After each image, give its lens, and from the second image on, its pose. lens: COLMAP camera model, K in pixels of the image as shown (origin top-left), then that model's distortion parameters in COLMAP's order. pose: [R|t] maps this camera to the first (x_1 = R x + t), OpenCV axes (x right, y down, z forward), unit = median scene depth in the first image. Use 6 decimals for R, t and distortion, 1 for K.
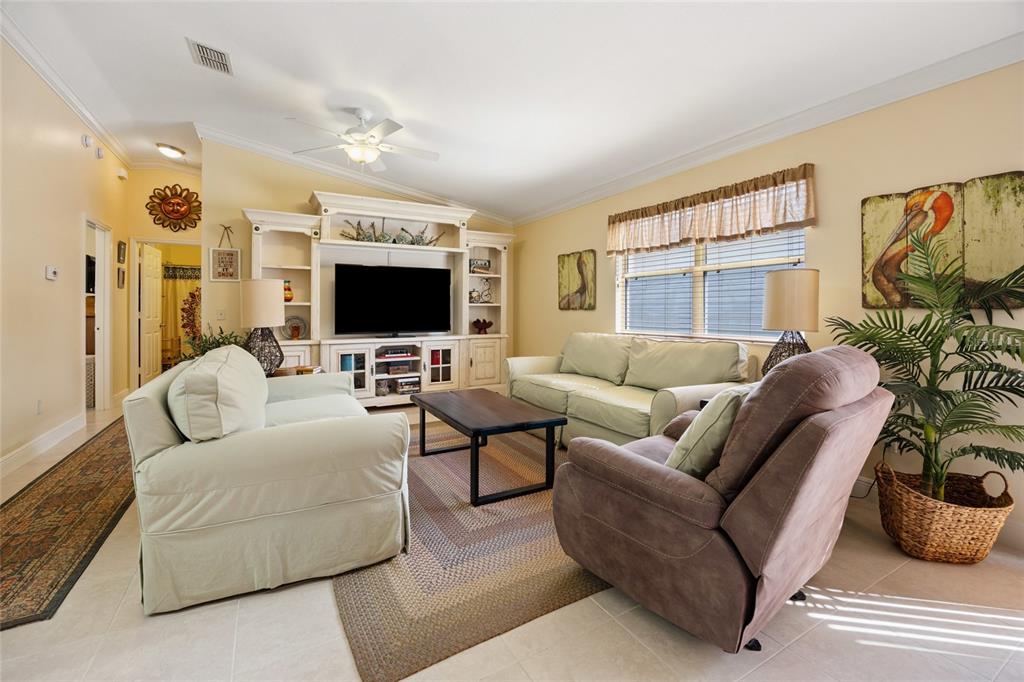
lens RADIAL K [[435.2, 0, 507.9], [0, 435.2, 309.9], [0, 0, 1]] dist [-0.015097, 0.000903]
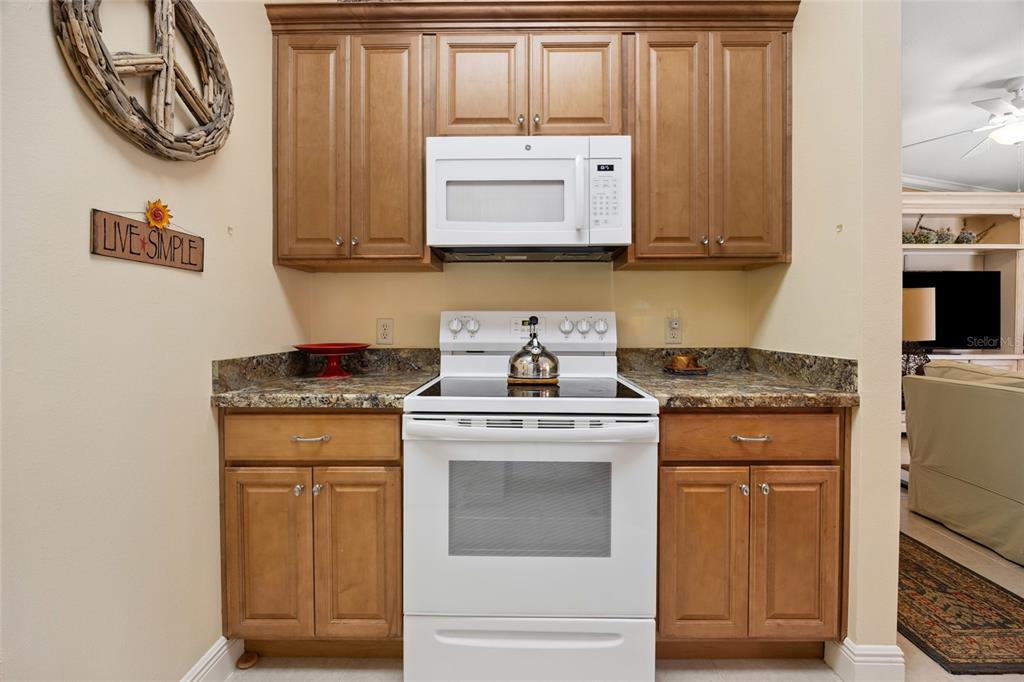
lens RADIAL K [[429.9, 0, 511.8], [0, 429.9, 326.2], [0, 0, 1]] dist [-0.013998, 0.000108]
pose [[0.865850, 0.004253, -0.500286, -0.824371], [0.000311, 0.999959, 0.009039, 0.000669], [0.500304, -0.007982, 0.865813, -0.188612]]
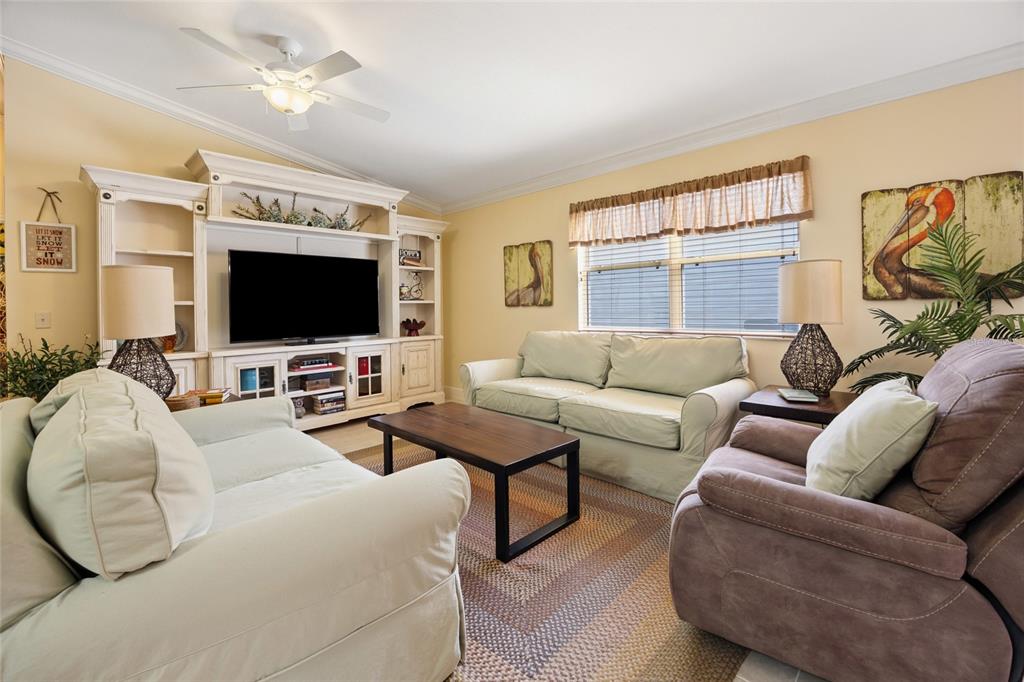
lens RADIAL K [[435.2, 0, 507.9], [0, 435.2, 309.9], [0, 0, 1]] dist [-0.015097, 0.000903]
pose [[0.957910, -0.016260, 0.286607, -0.211836], [0.014654, 0.999863, 0.007747, -0.000283], [-0.286694, -0.003221, 0.958017, 0.198037]]
